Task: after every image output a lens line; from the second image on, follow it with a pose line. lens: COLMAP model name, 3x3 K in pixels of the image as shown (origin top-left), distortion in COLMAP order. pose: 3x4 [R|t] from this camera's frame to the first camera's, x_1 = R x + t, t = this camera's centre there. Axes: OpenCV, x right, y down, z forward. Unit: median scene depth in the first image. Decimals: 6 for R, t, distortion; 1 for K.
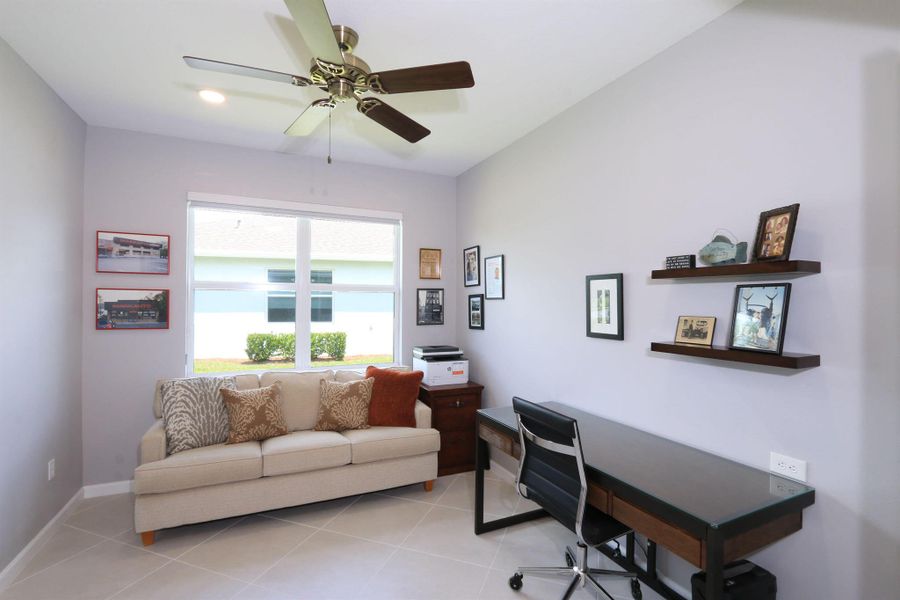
lens RADIAL K [[413.3, 0, 455.3], [0, 413.3, 298.8], [0, 0, 1]] dist [-0.021650, 0.003926]
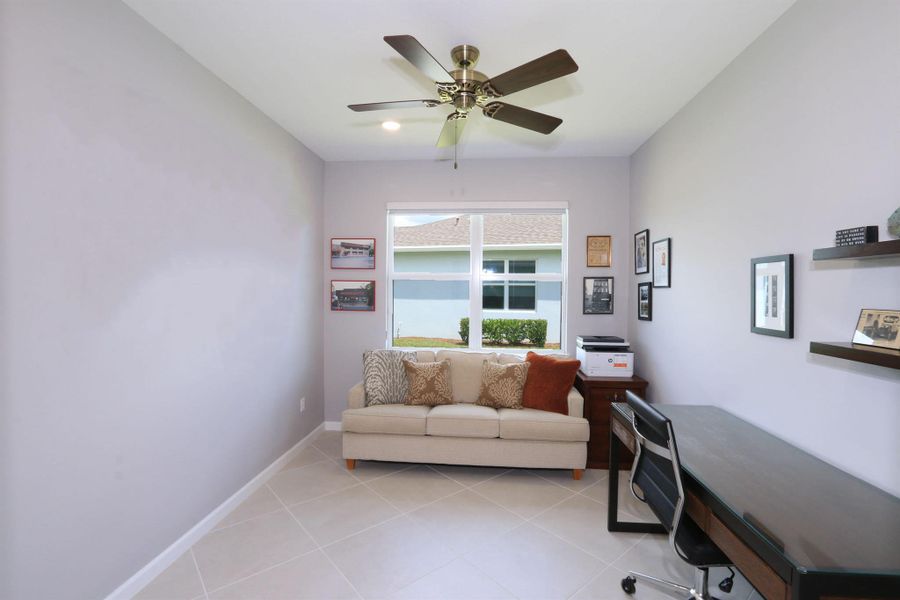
lens RADIAL K [[413.3, 0, 453.5], [0, 413.3, 297.5], [0, 0, 1]] dist [-0.021650, 0.003926]
pose [[0.867555, 0.009134, -0.497257, 0.196011], [0.002670, 0.999731, 0.023022, 0.001666], [0.497334, -0.021301, 0.867298, -0.006701]]
